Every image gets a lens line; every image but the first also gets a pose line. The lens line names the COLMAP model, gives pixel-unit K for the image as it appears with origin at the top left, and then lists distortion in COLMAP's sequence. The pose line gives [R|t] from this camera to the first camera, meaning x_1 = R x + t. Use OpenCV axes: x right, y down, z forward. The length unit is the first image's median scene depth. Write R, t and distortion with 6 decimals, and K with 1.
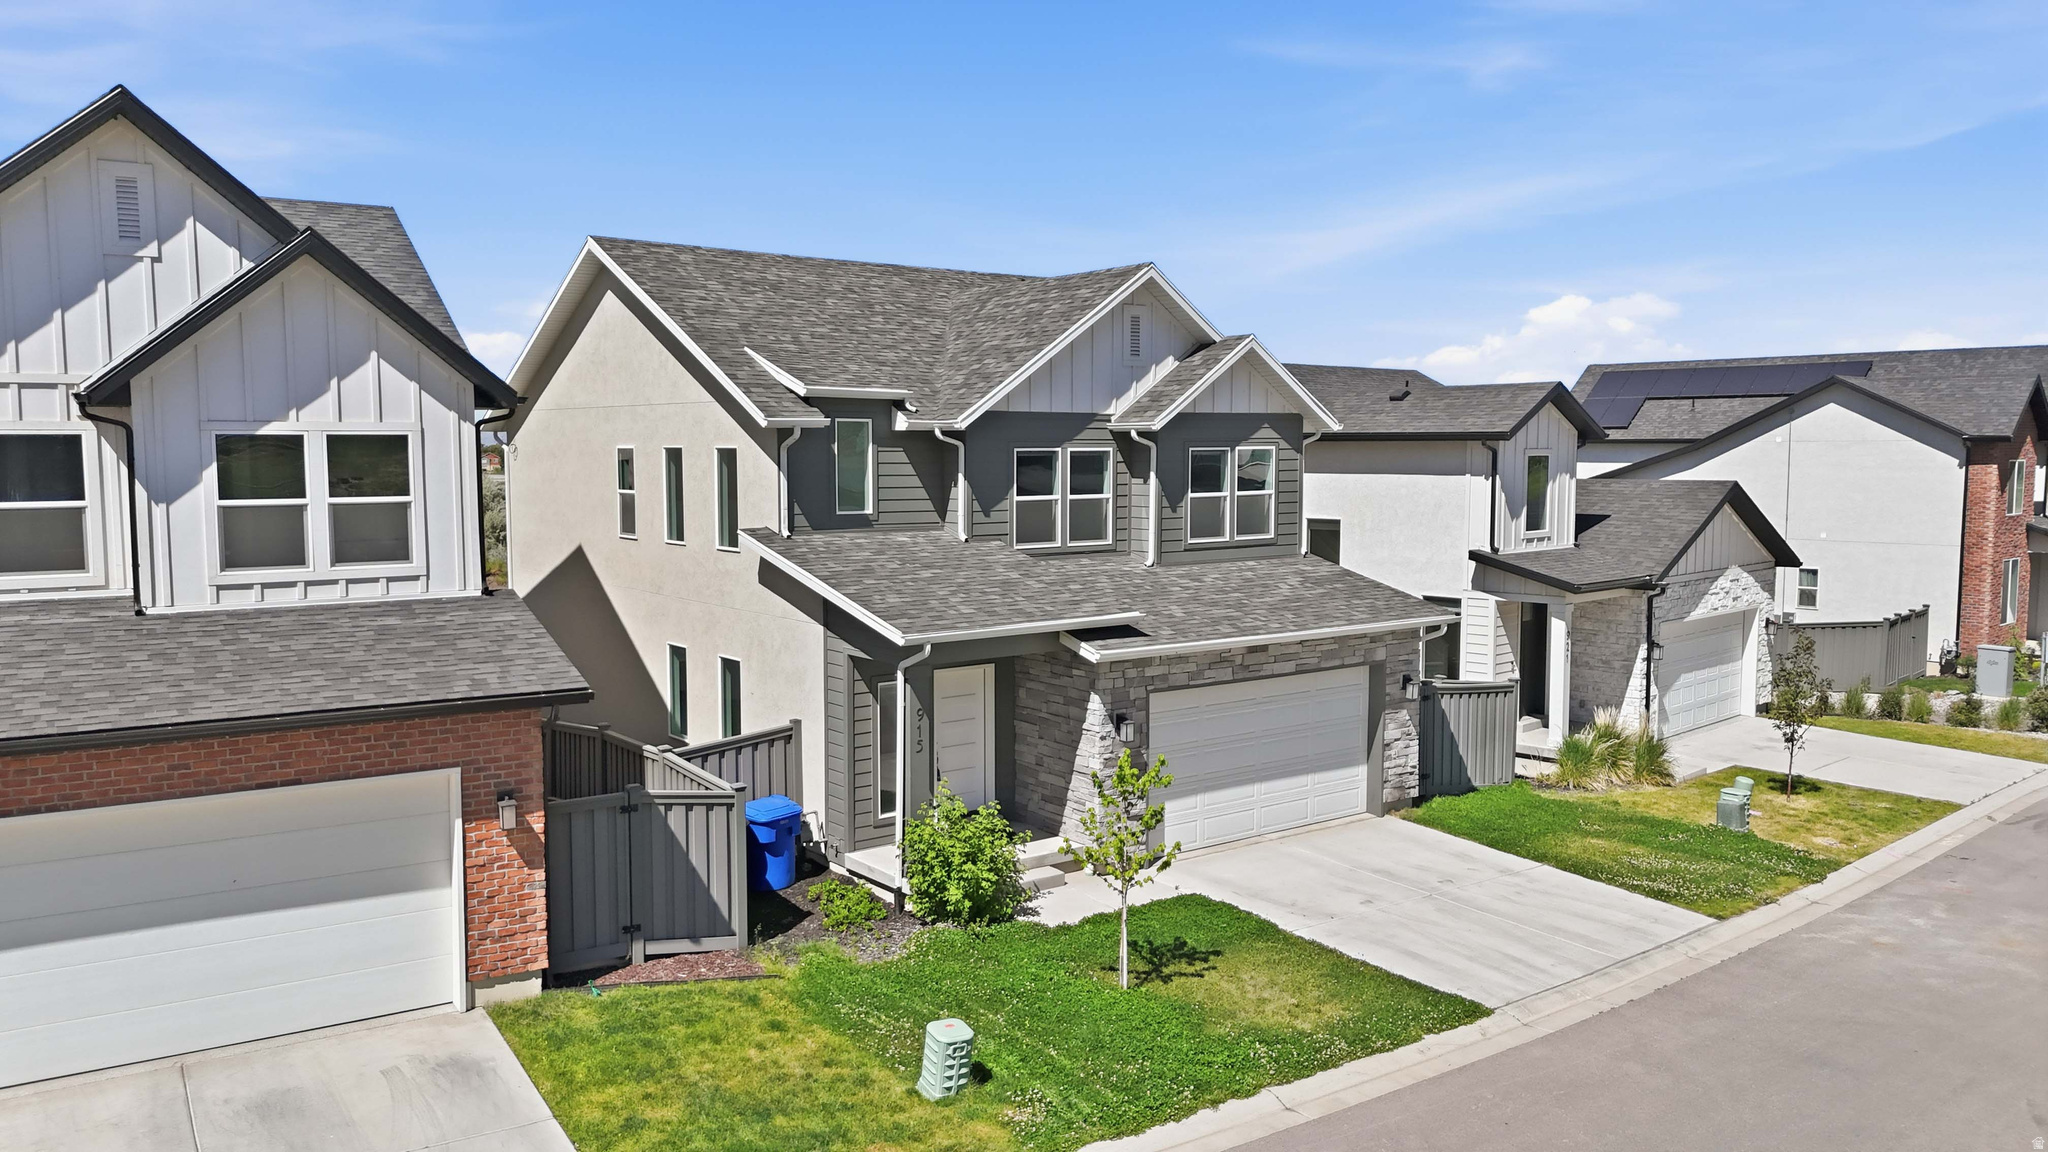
lens RADIAL K [[1504.9, 0, 1028.9], [0, 1504.9, 576.2], [0, 0, 1]] dist [0.078145, -0.080160]
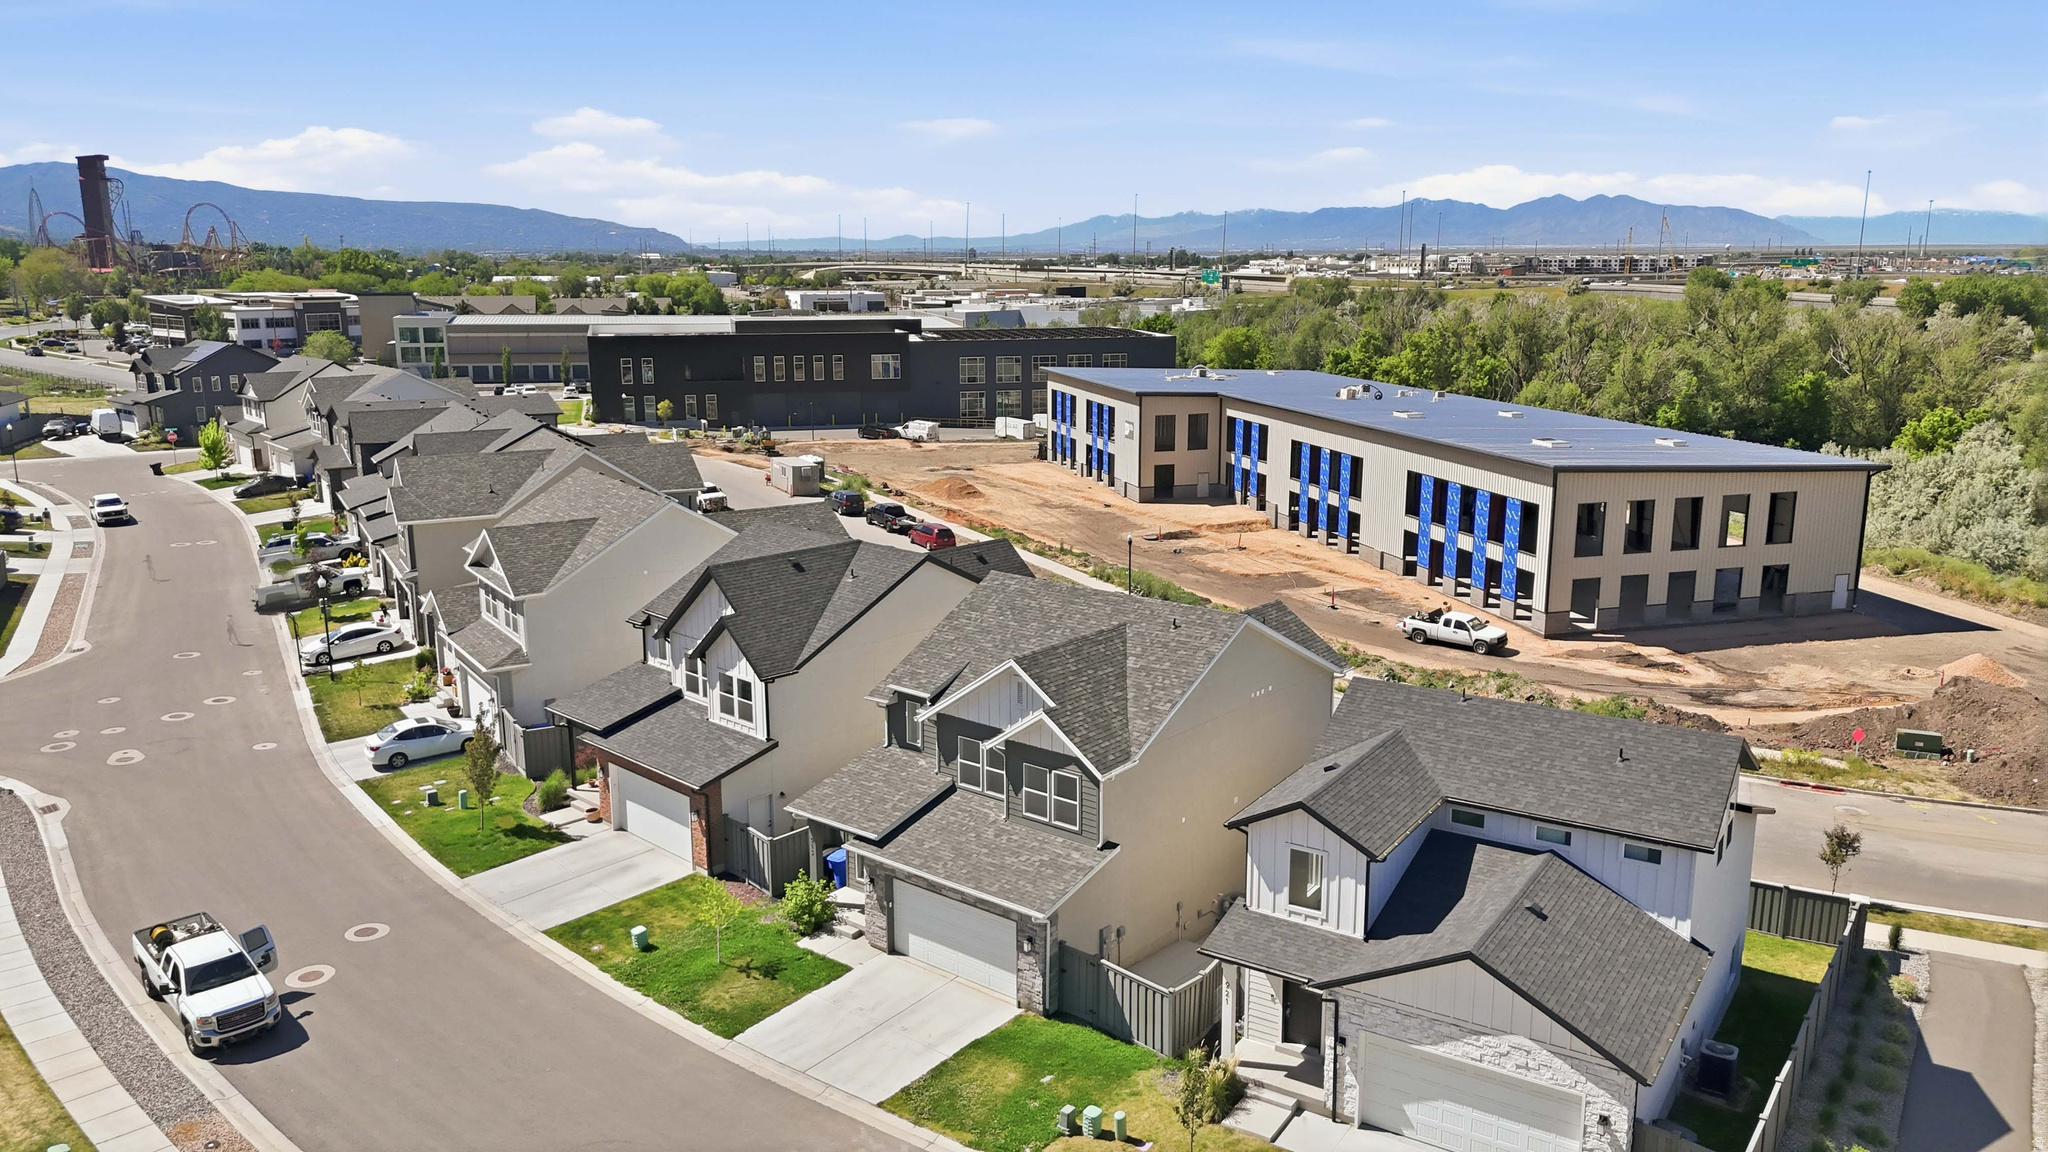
lens RADIAL K [[1504.9, 0, 1028.9], [0, 1504.9, 576.2], [0, 0, 1]] dist [0.078145, -0.080160]
pose [[0.226651, 0.205533, -0.952043, 2.247918], [-0.081196, 0.978066, 0.191821, -0.823710], [0.970586, 0.033826, 0.238368, 0.753124]]
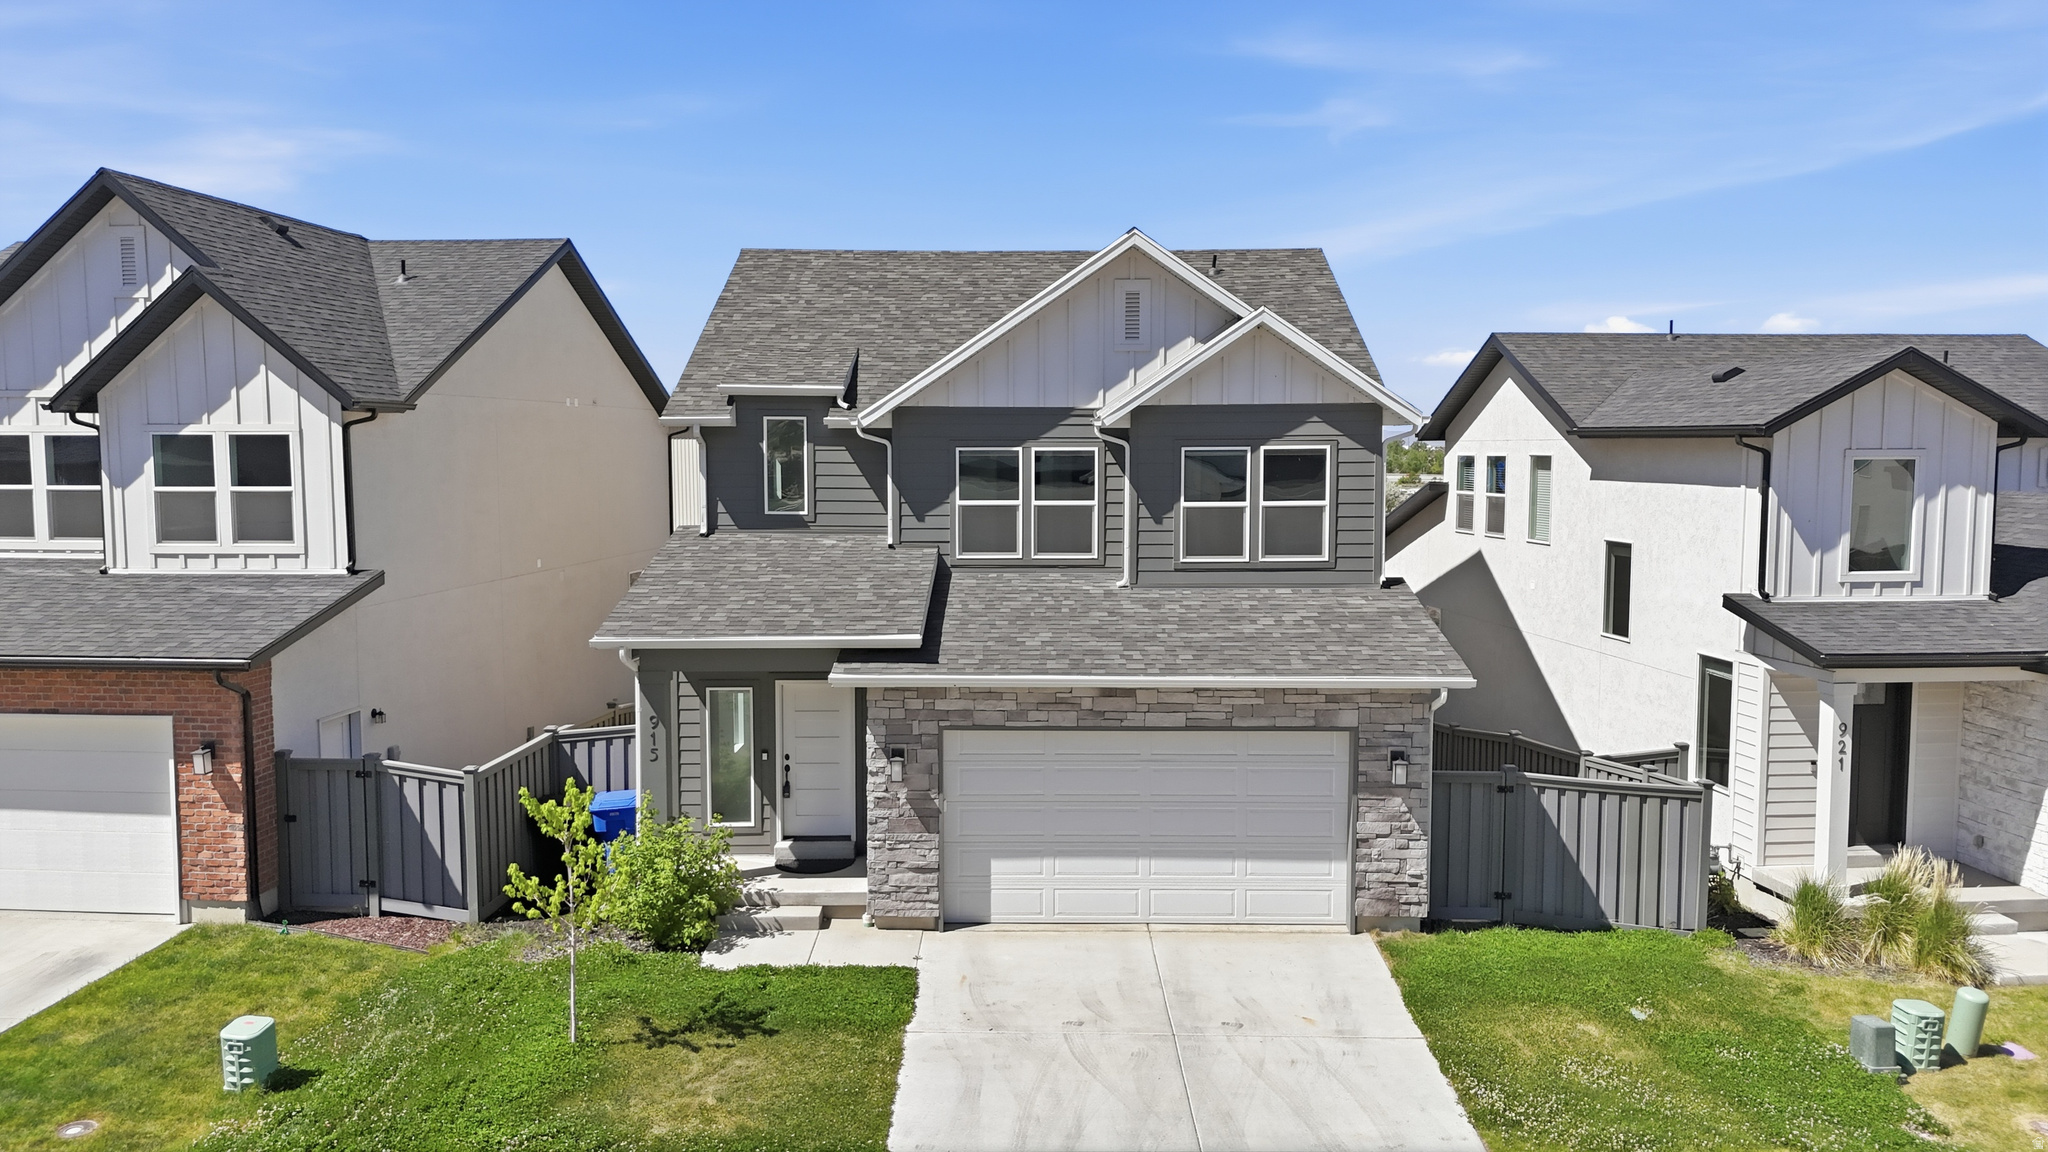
lens RADIAL K [[1504.9, 0, 1028.9], [0, 1504.9, 576.2], [0, 0, 1]] dist [0.078145, -0.080160]
pose [[0.792457, 0.052435, -0.607669, 0.710801], [-0.052772, 0.998456, 0.017336, -0.031237], [0.607640, 0.018330, 0.794001, 0.377079]]
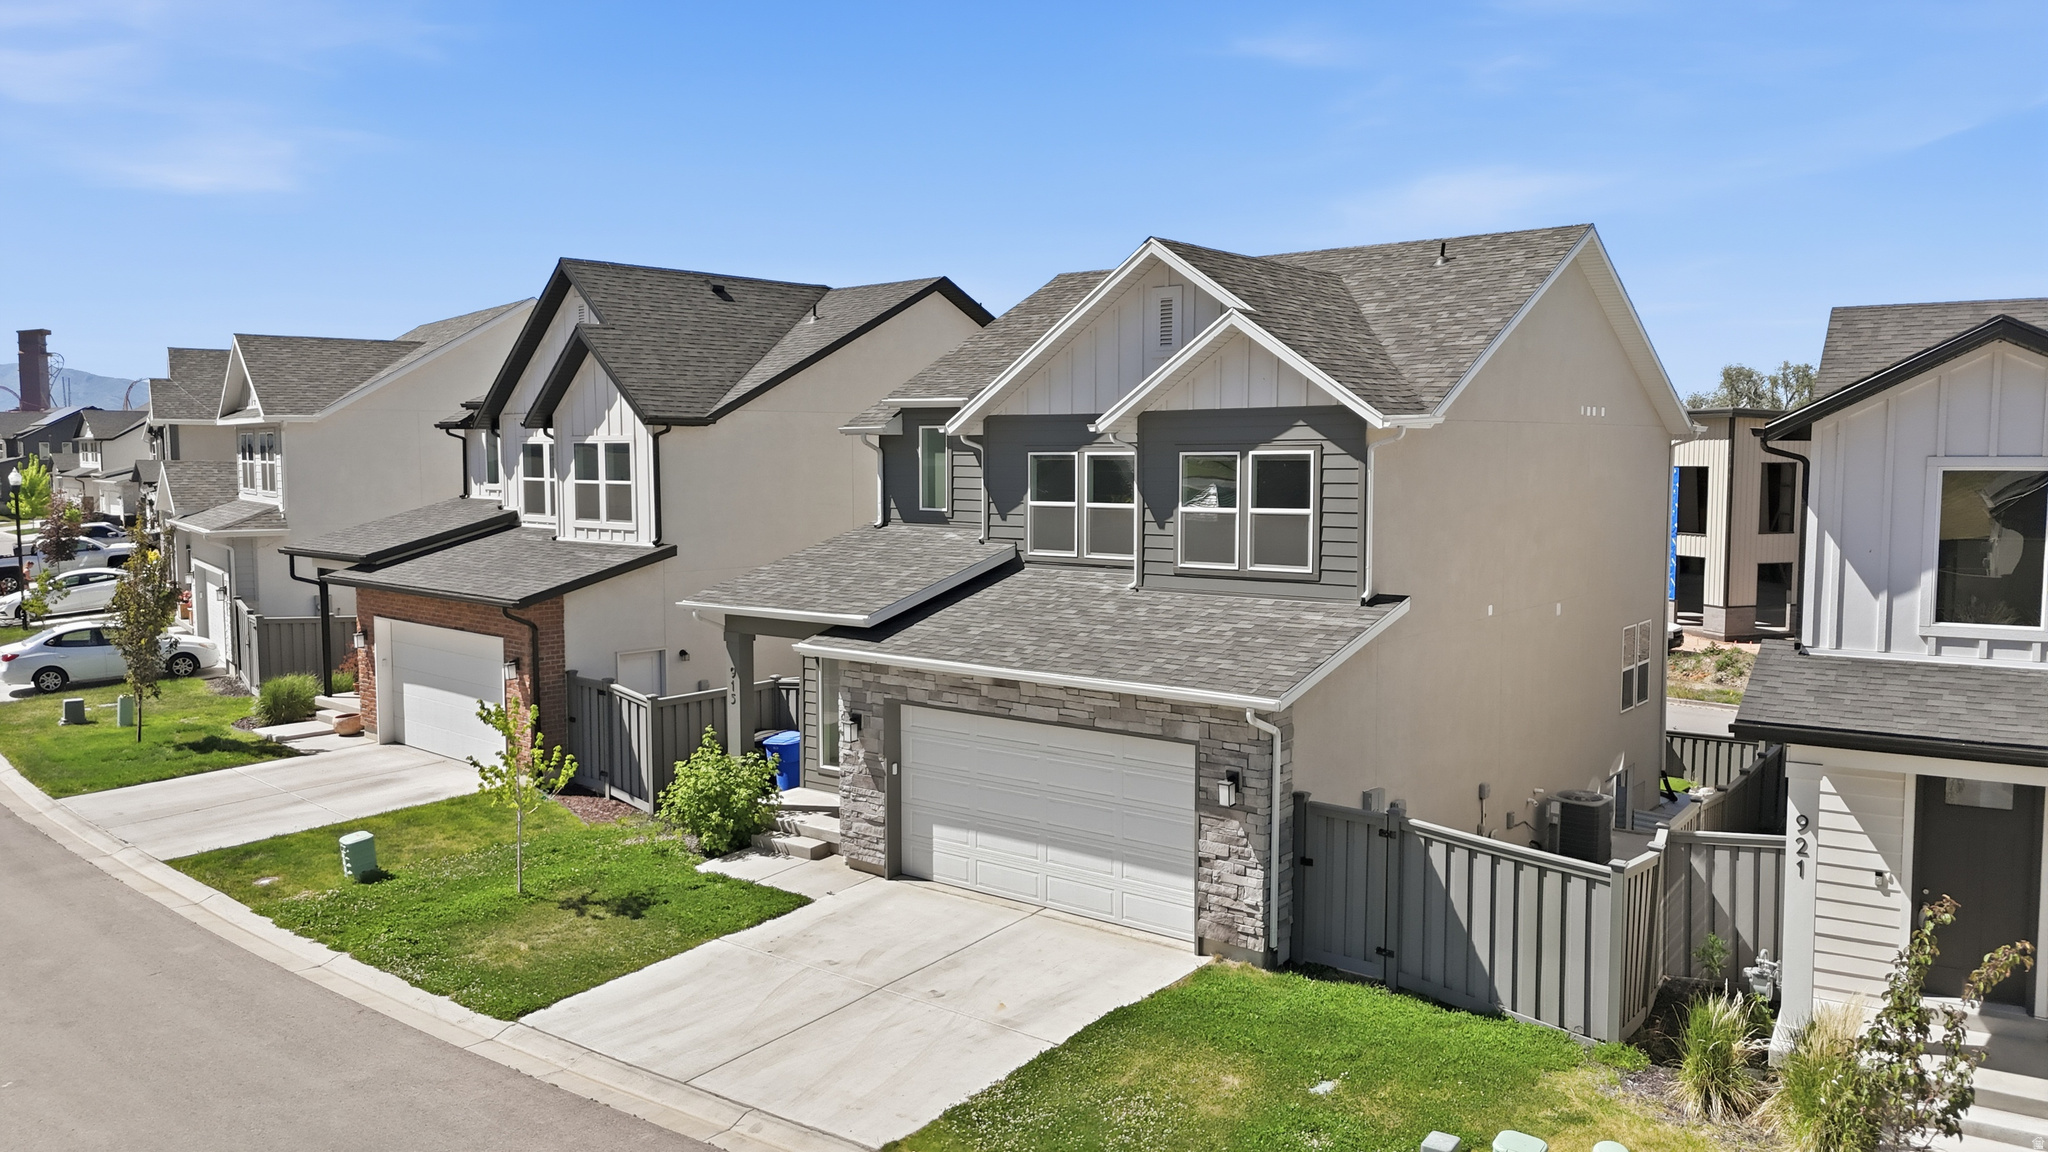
lens RADIAL K [[1504.9, 0, 1028.9], [0, 1504.9, 576.2], [0, 0, 1]] dist [0.078145, -0.080160]
pose [[0.256486, 0.081122, -0.963138, 1.156637], [-0.083483, 0.994607, 0.061541, -0.079542], [0.962936, 0.064621, 0.261875, 0.916050]]
